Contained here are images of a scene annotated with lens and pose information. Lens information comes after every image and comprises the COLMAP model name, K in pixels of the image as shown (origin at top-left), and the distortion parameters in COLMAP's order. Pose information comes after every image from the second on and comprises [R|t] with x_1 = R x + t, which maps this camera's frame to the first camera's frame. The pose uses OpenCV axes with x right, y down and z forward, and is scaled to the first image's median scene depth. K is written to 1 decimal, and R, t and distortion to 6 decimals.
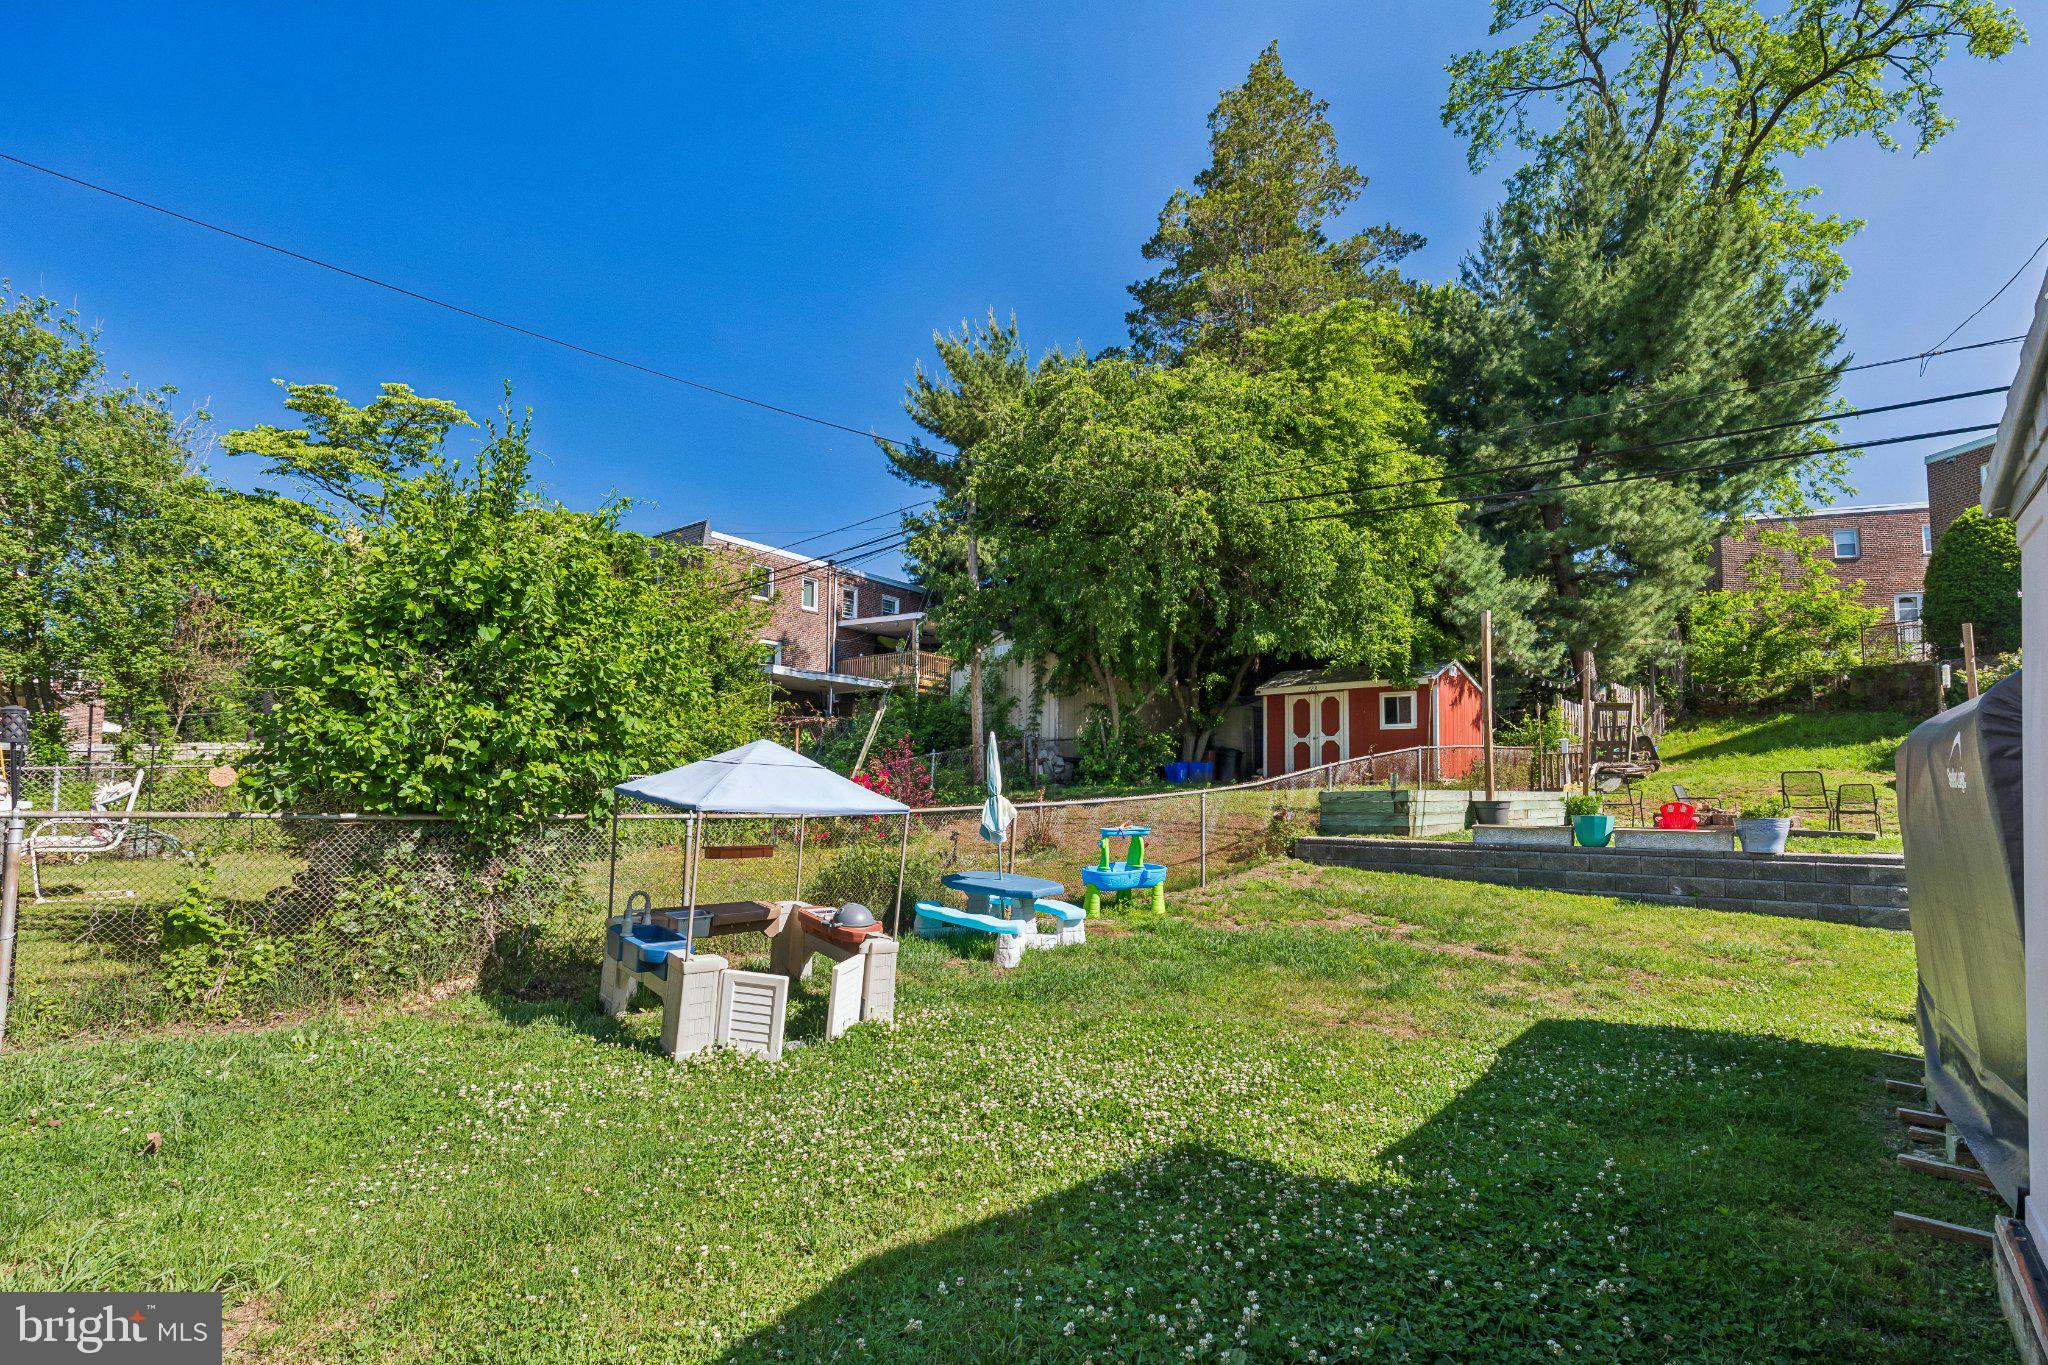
lens RADIAL K [[945.1, 0, 1009.1], [0, 945.1, 733.2], [0, 0, 1]] dist [0.008633, -0.001369]
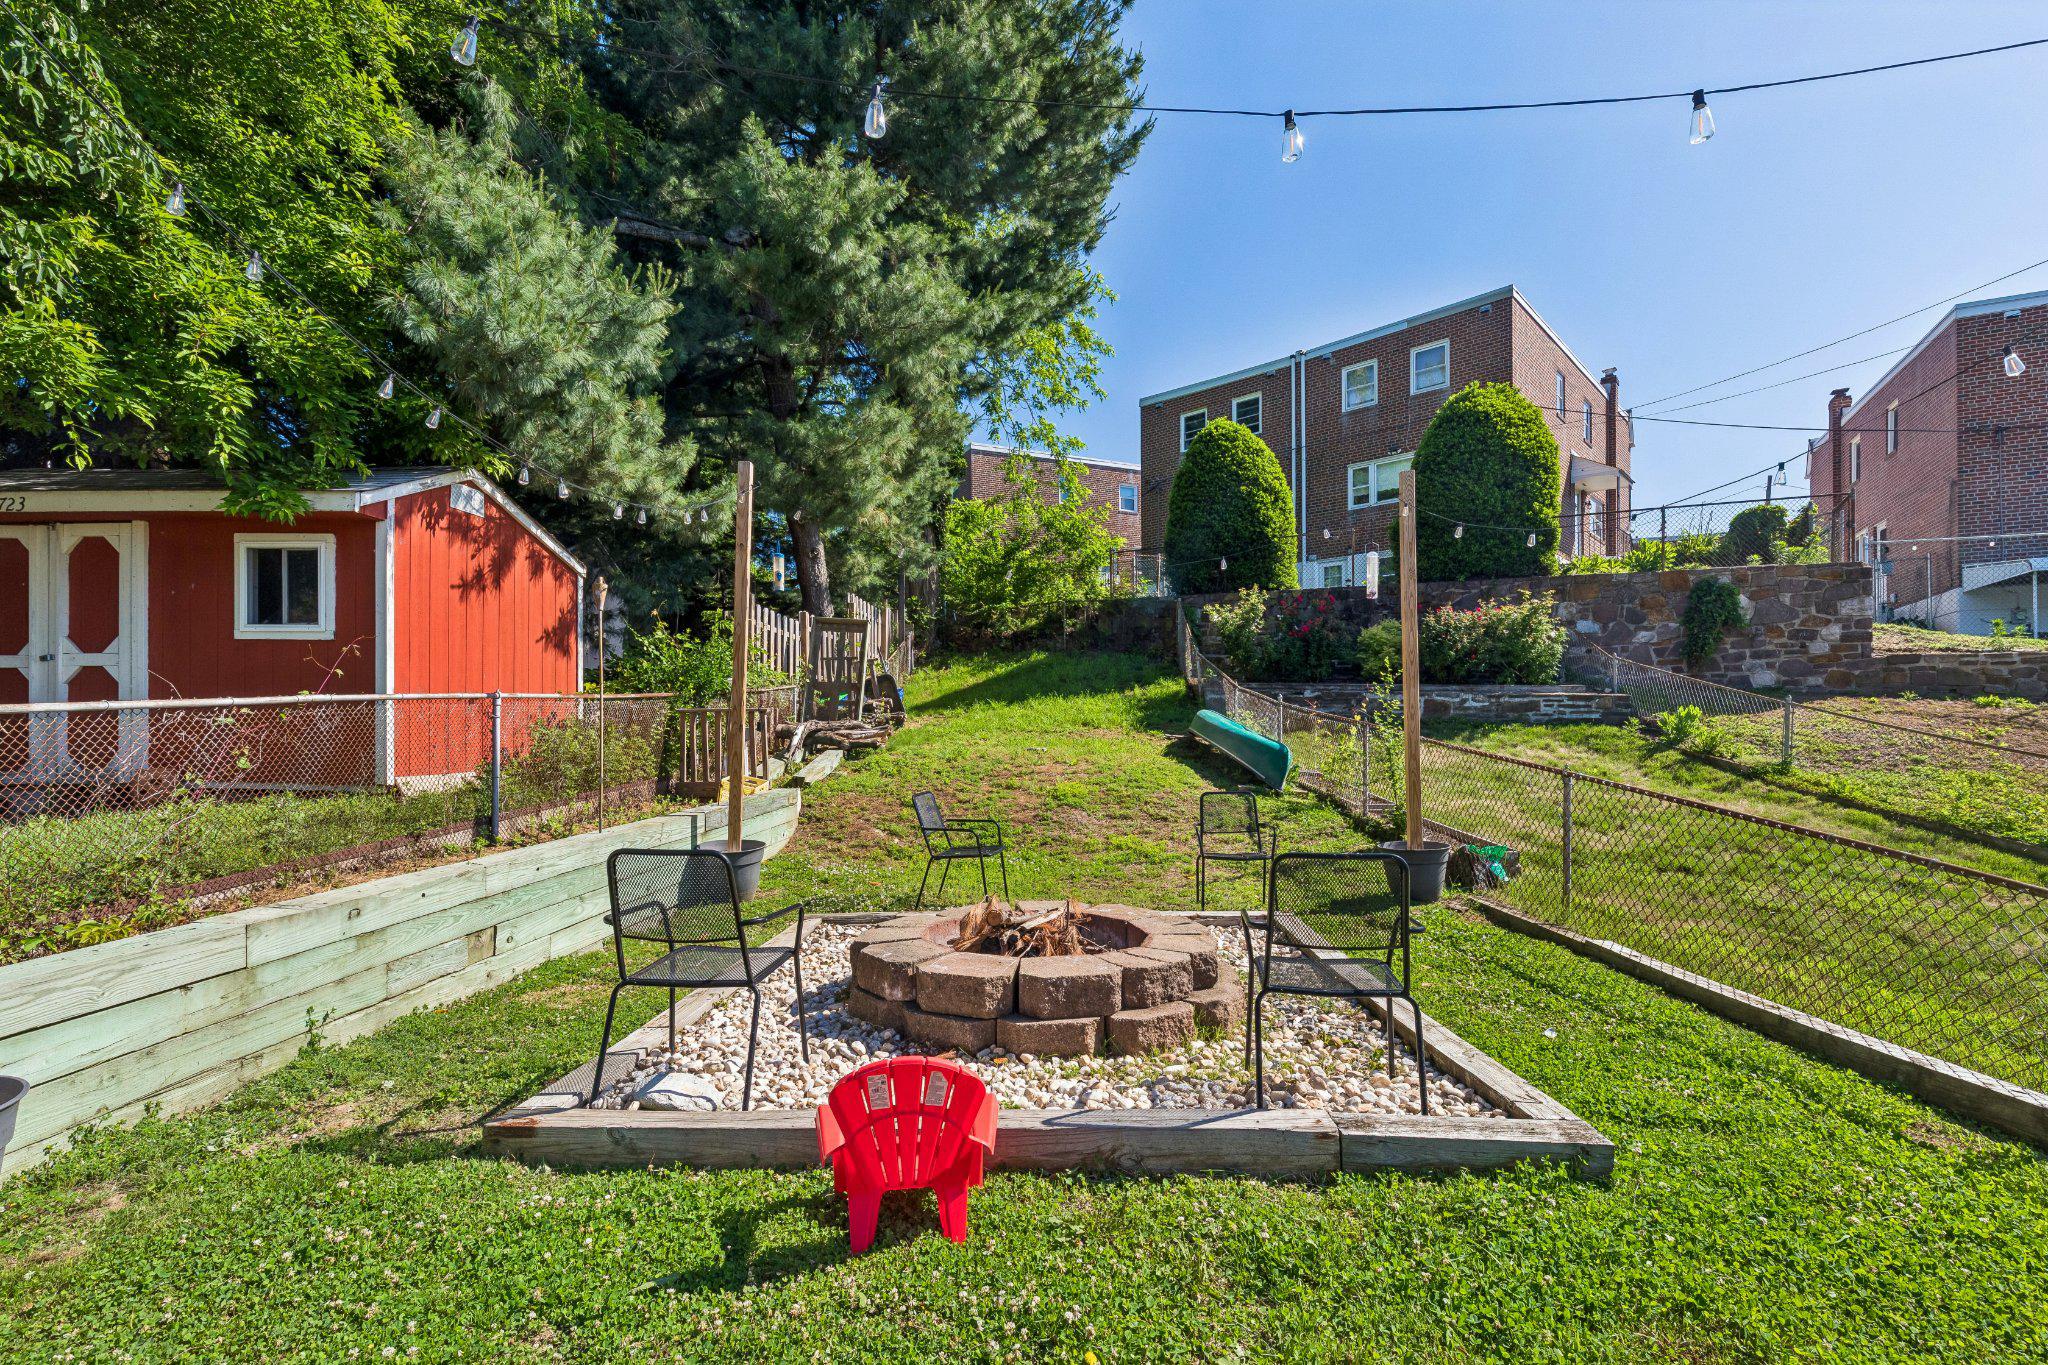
lens RADIAL K [[945.1, 0, 1029.7], [0, 945.1, 722.8], [0, 0, 1]] dist [0.008633, -0.001369]
pose [[0.751090, -0.007091, 0.660162, 0.323507], [-0.035585, 0.998054, 0.051207, -0.001163], [-0.659240, -0.061953, 0.749376, 0.458157]]
